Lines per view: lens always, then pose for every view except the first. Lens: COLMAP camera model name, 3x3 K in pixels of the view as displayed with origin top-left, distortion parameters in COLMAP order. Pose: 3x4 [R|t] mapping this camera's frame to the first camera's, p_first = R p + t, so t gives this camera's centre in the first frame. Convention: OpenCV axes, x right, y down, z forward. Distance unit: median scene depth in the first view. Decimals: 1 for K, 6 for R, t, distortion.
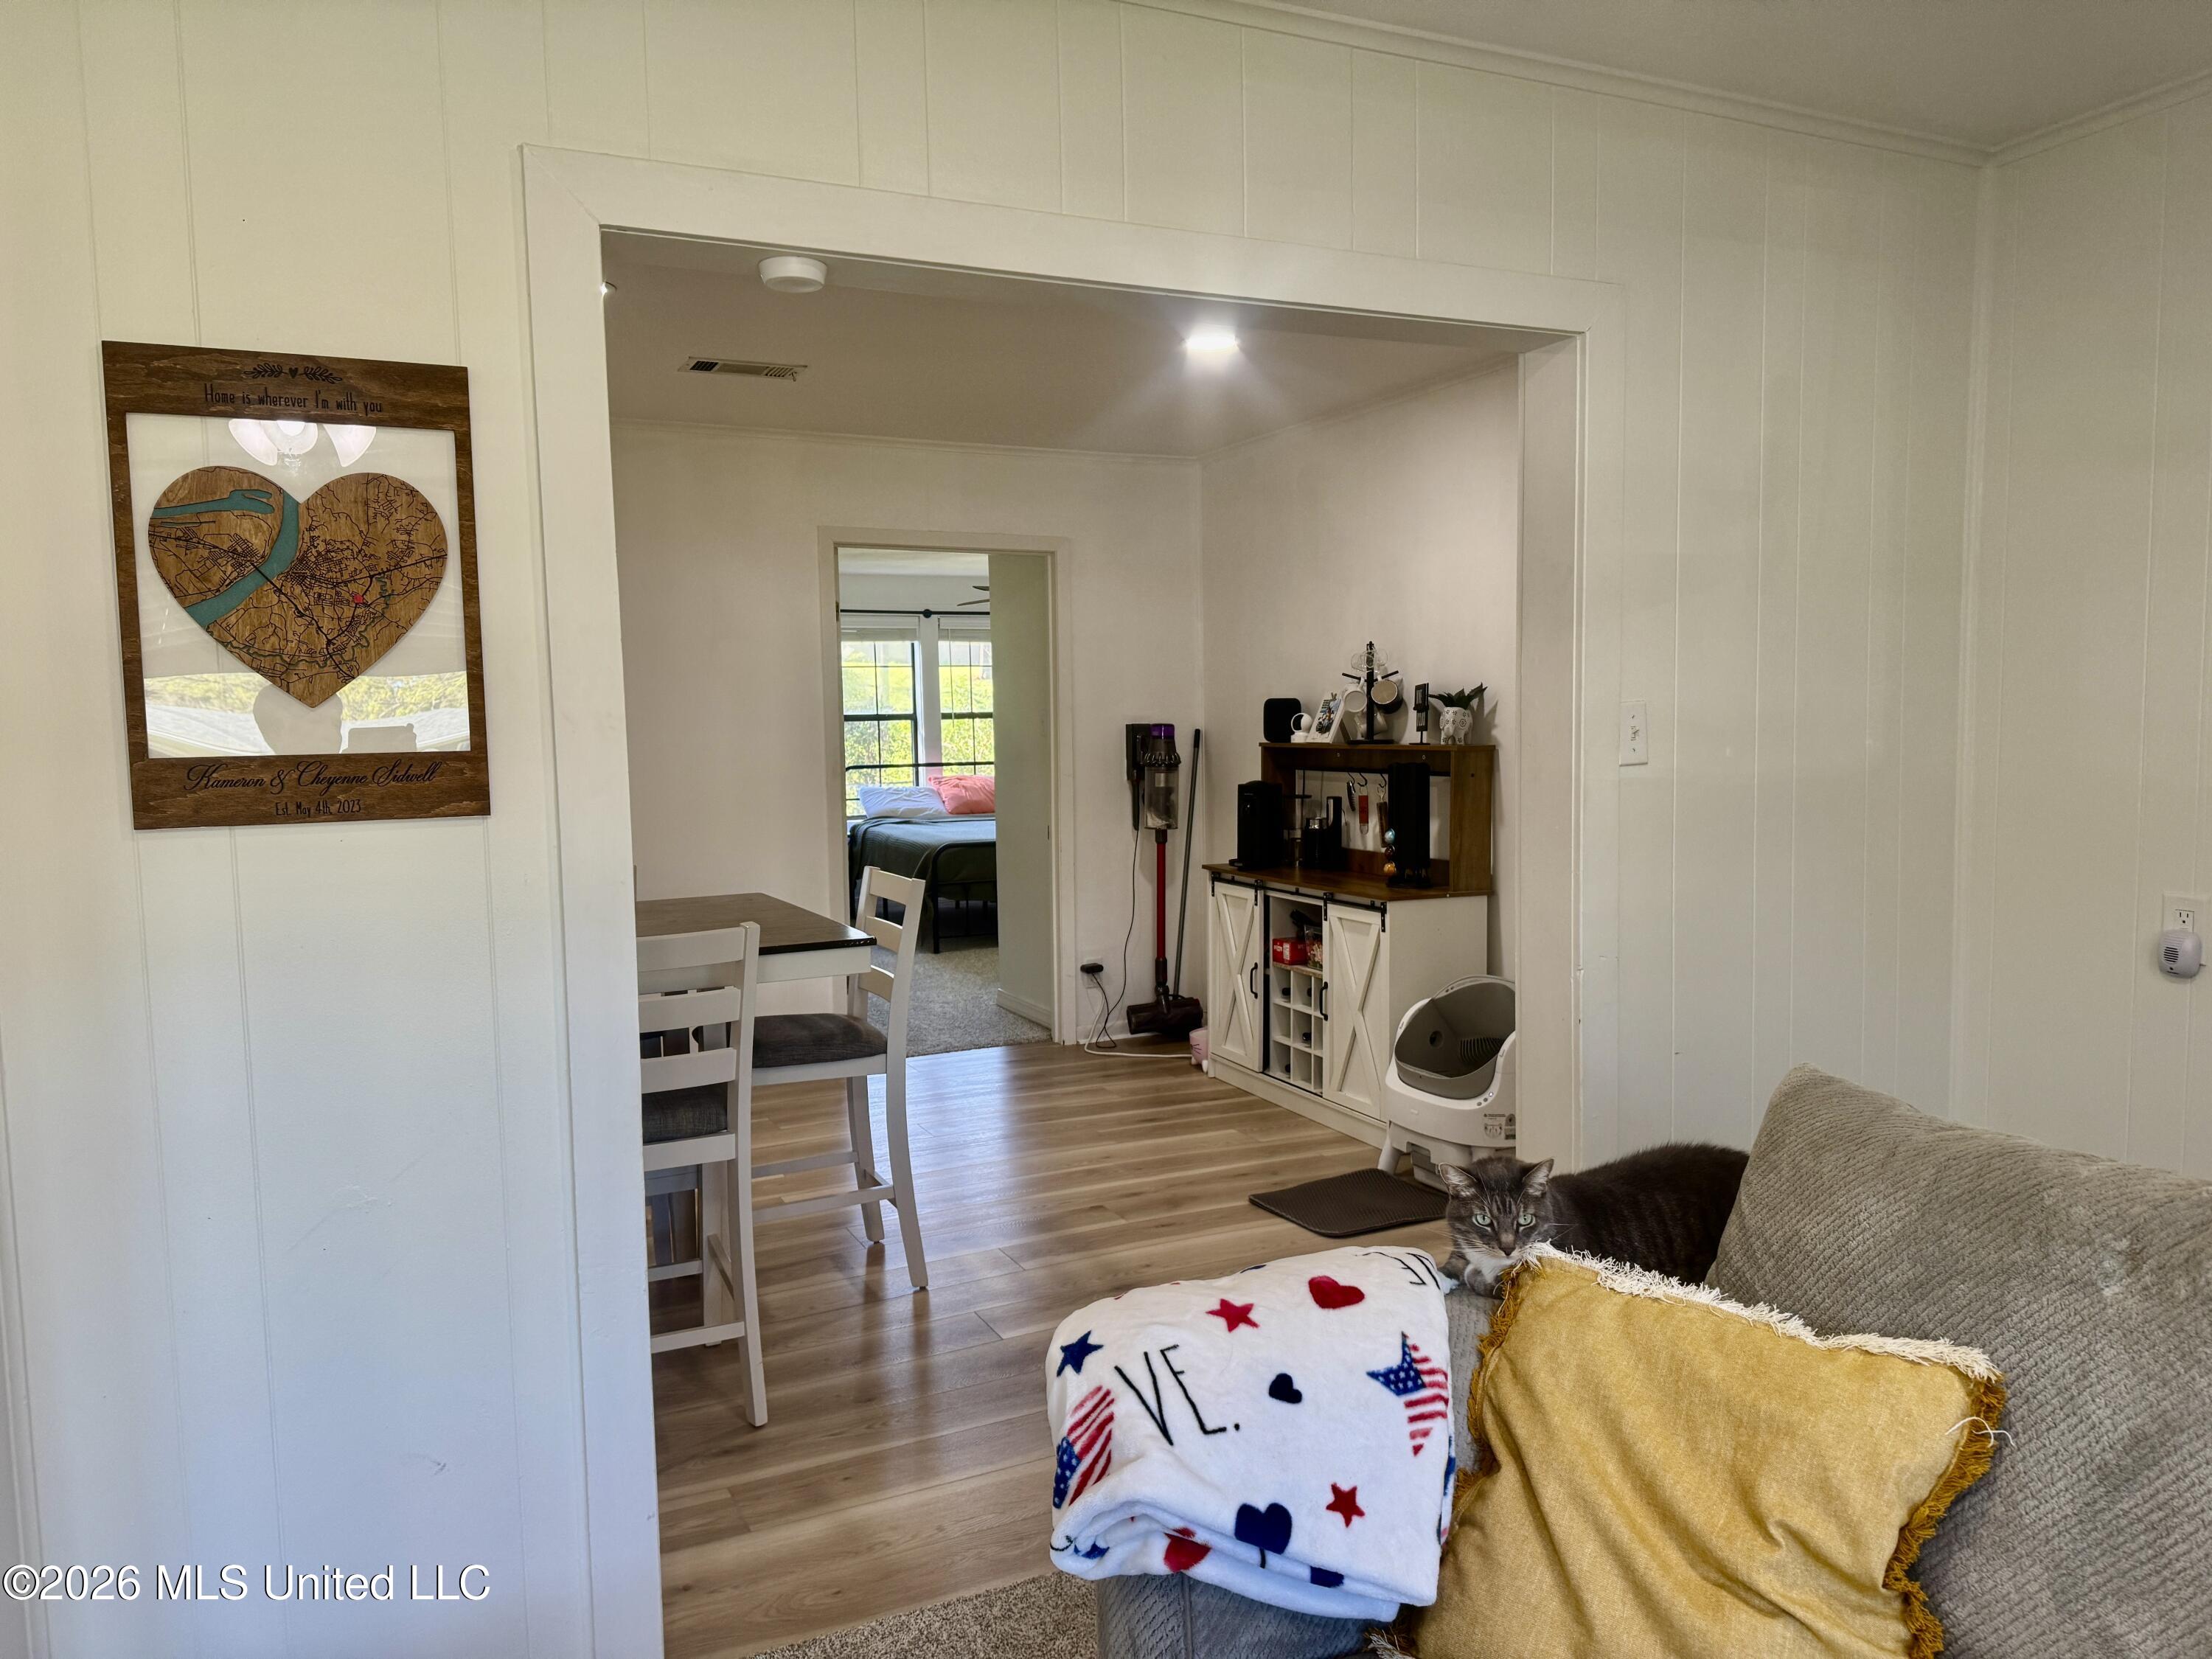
lens RADIAL K [[1498.9, 0, 1103.8], [0, 1498.9, 831.9], [0, 0, 1]] dist [0.055524, -0.062826]
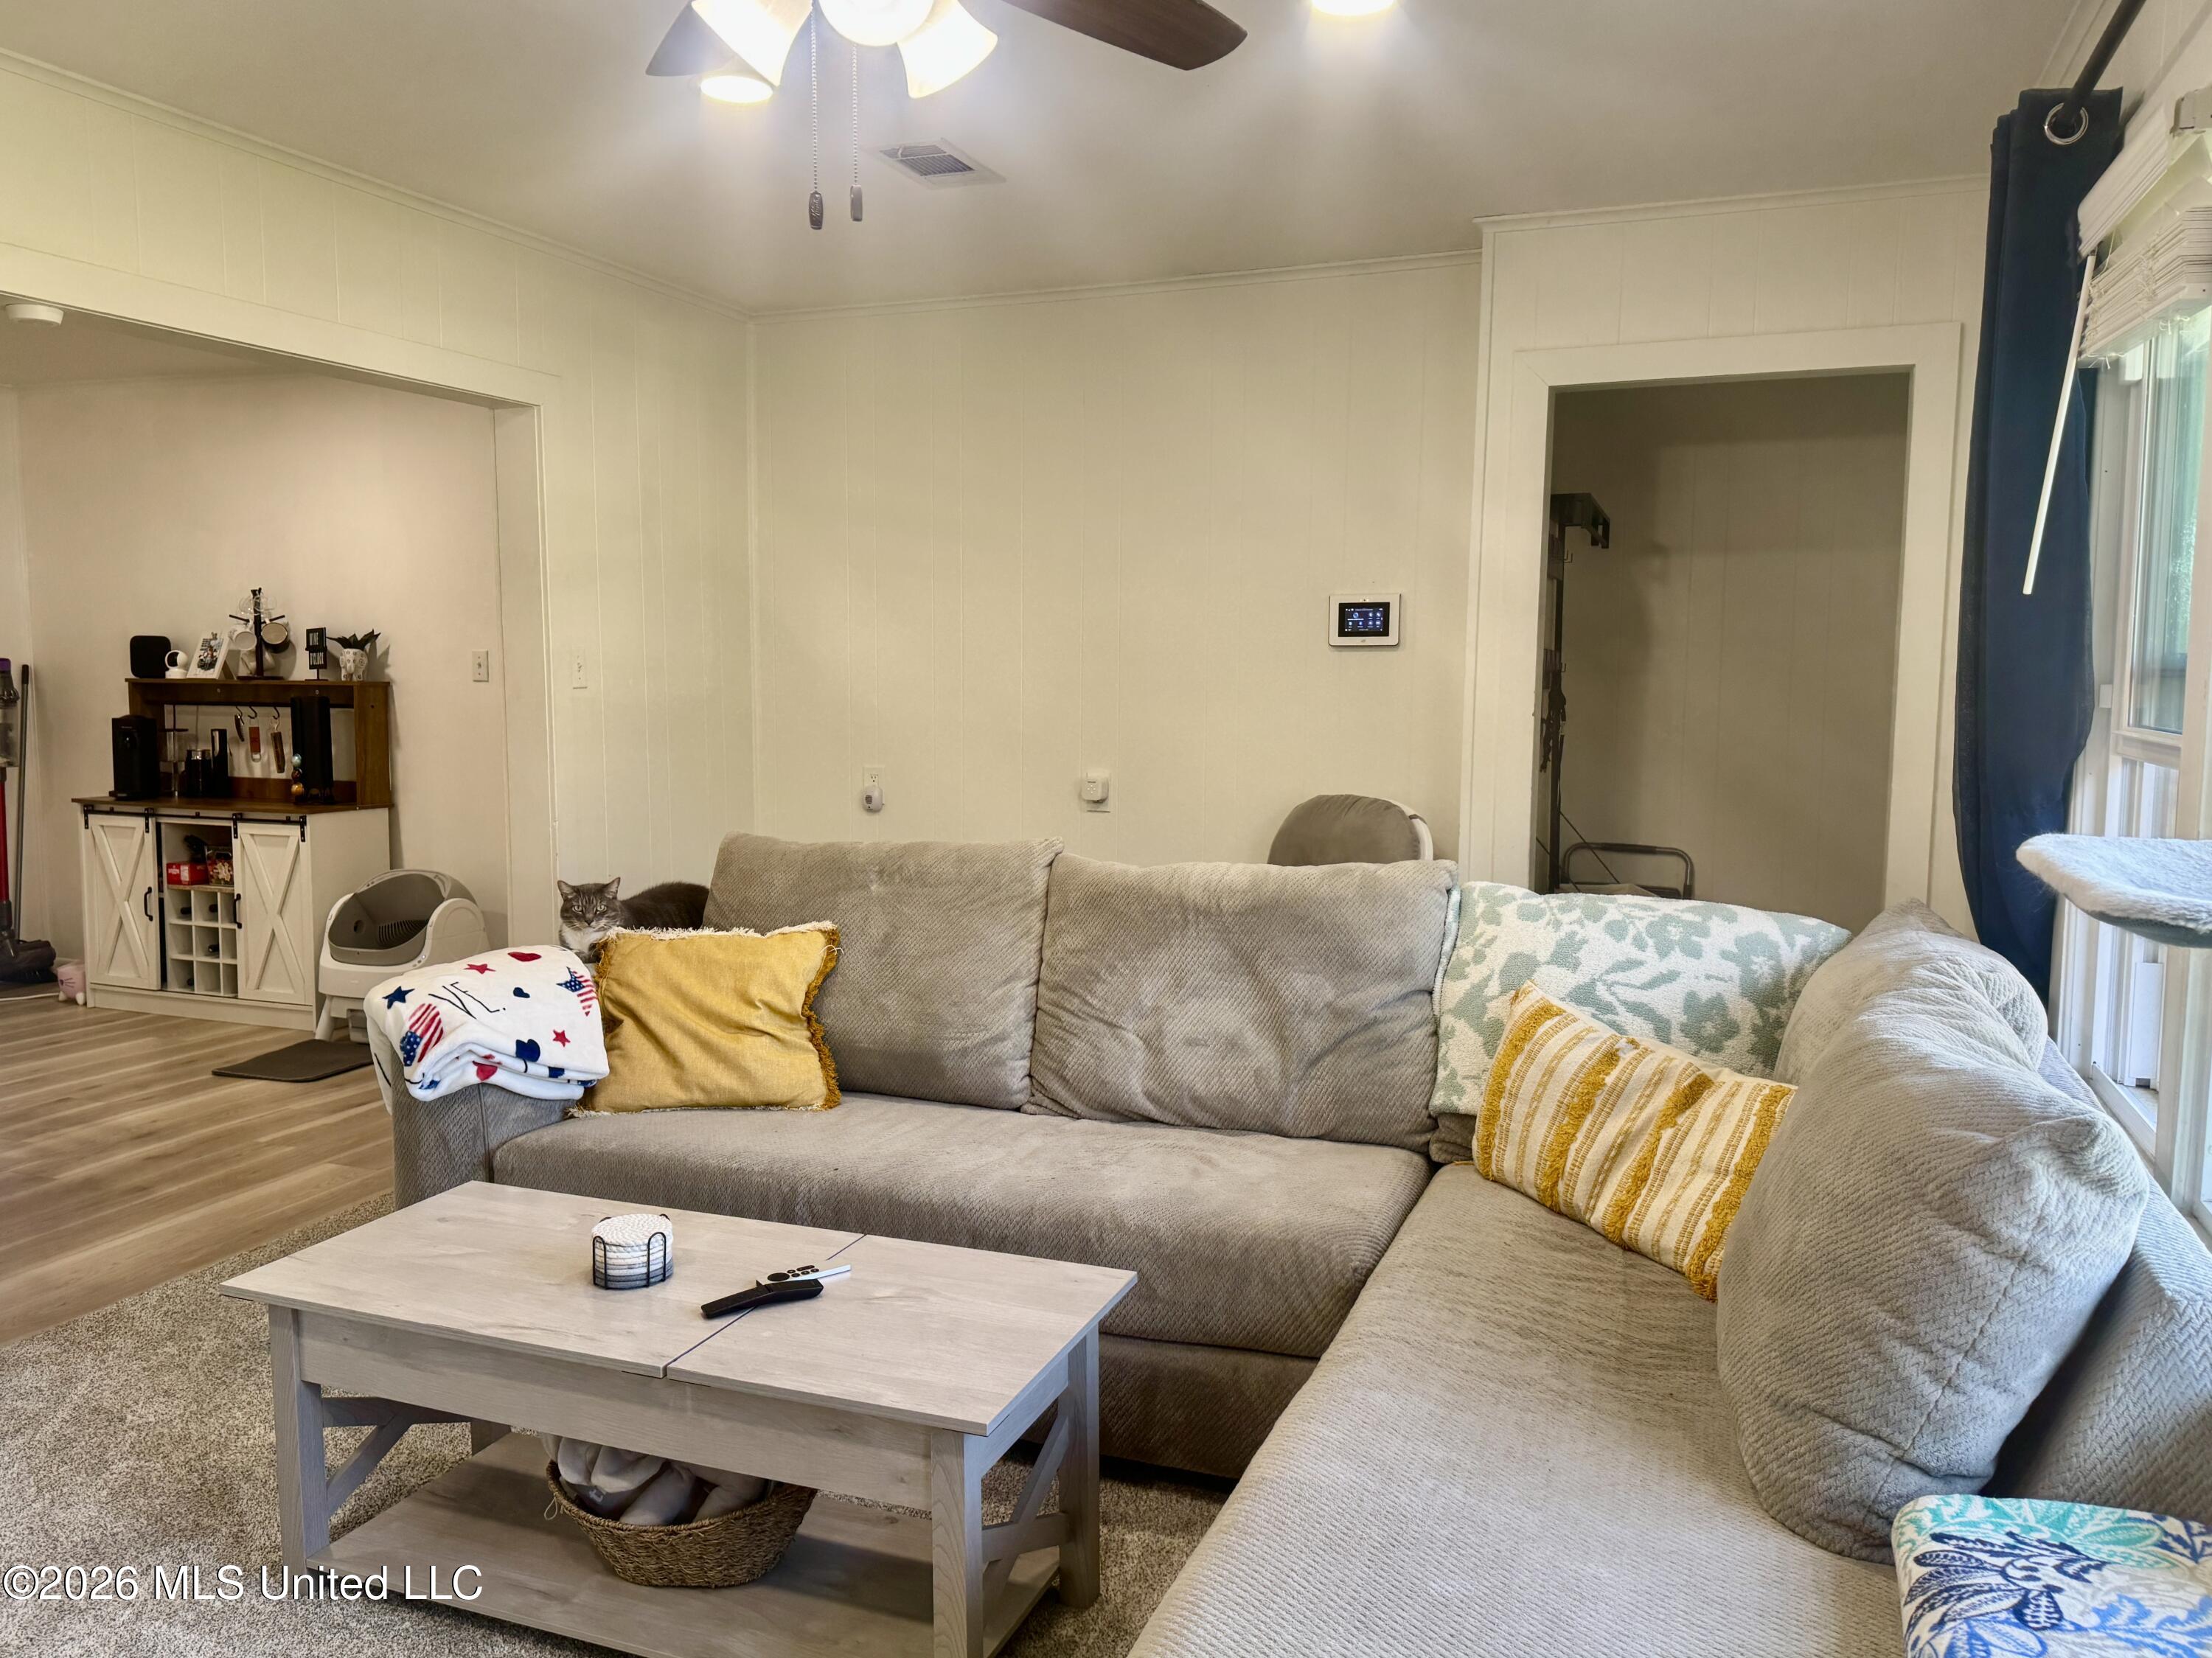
lens RADIAL K [[1562.9, 0, 1089.8], [0, 1562.9, 848.3], [0, 0, 1]] dist [0.116809, -0.206649]
pose [[0.711190, -0.053107, 0.700991, -0.226281], [0.032361, 0.998559, 0.042819, 0.036766], [-0.702255, -0.007768, 0.711884, -0.276494]]
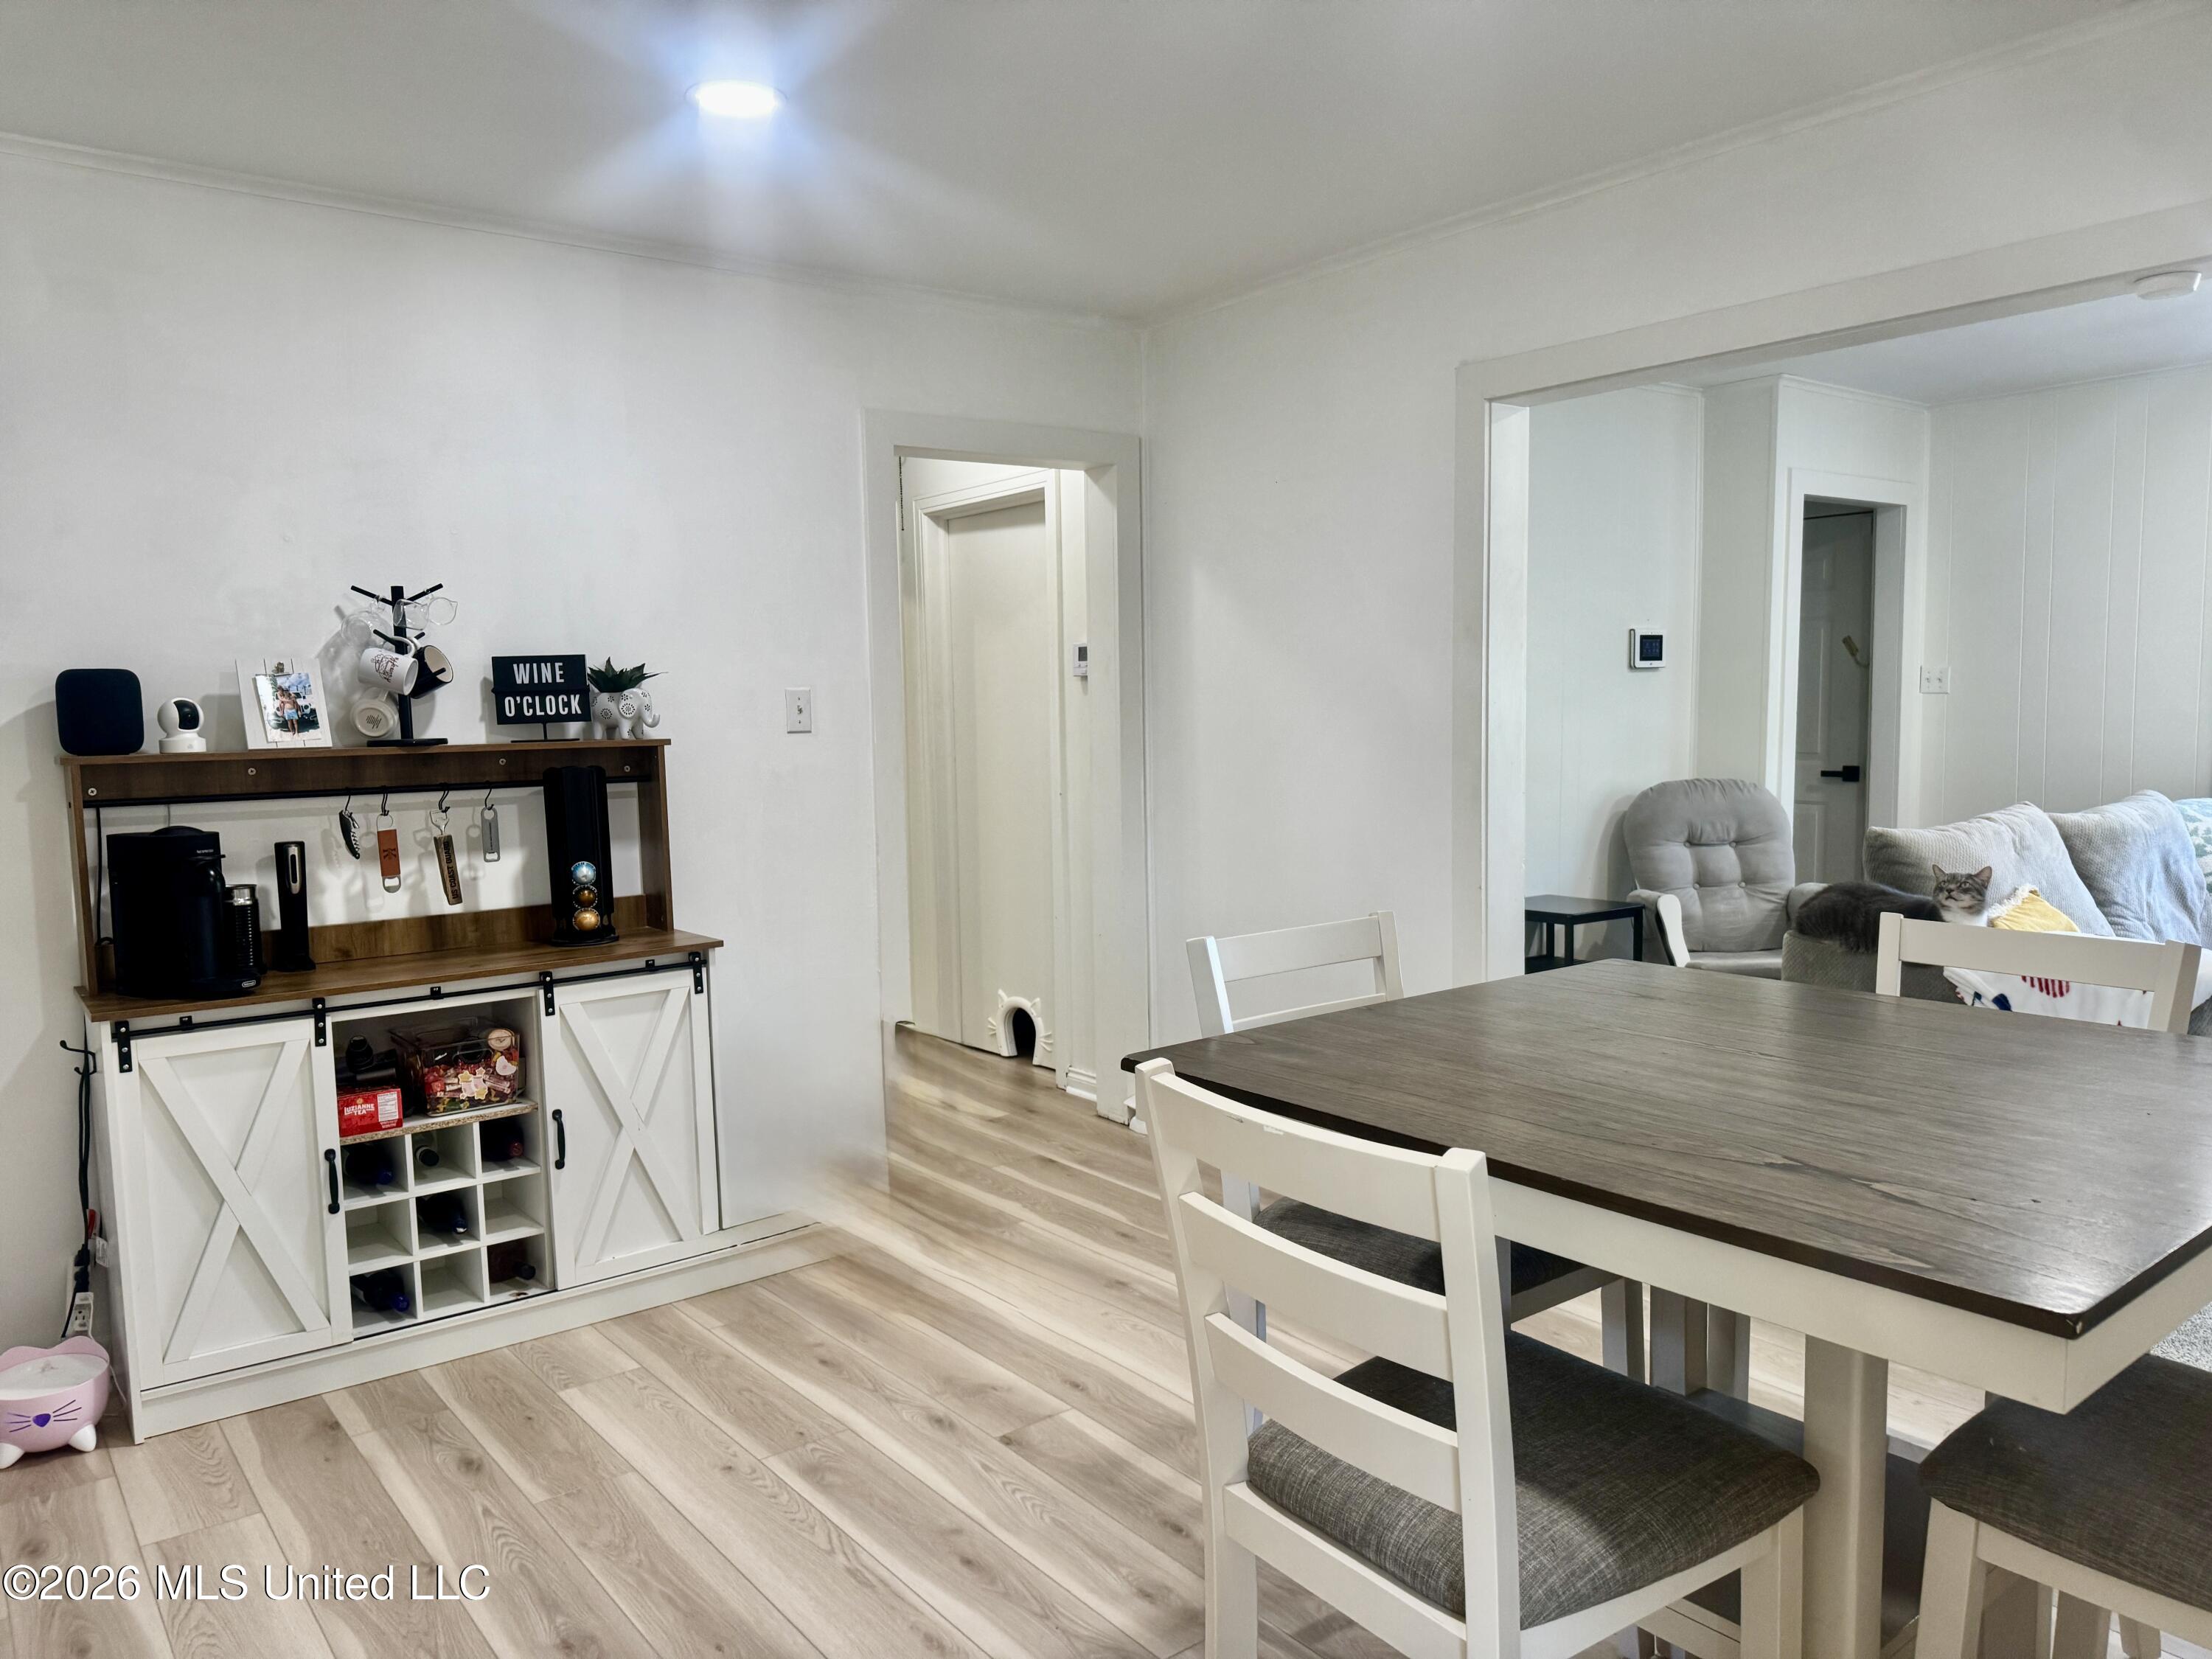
lens RADIAL K [[1498.9, 0, 1103.8], [0, 1498.9, 831.9], [0, 0, 1]] dist [0.055524, -0.062826]
pose [[-0.190318, -0.069824, 0.979236, -0.529105], [0.096629, 0.991292, 0.089463, -0.054142], [-0.976955, 0.111649, -0.181913, 0.879322]]
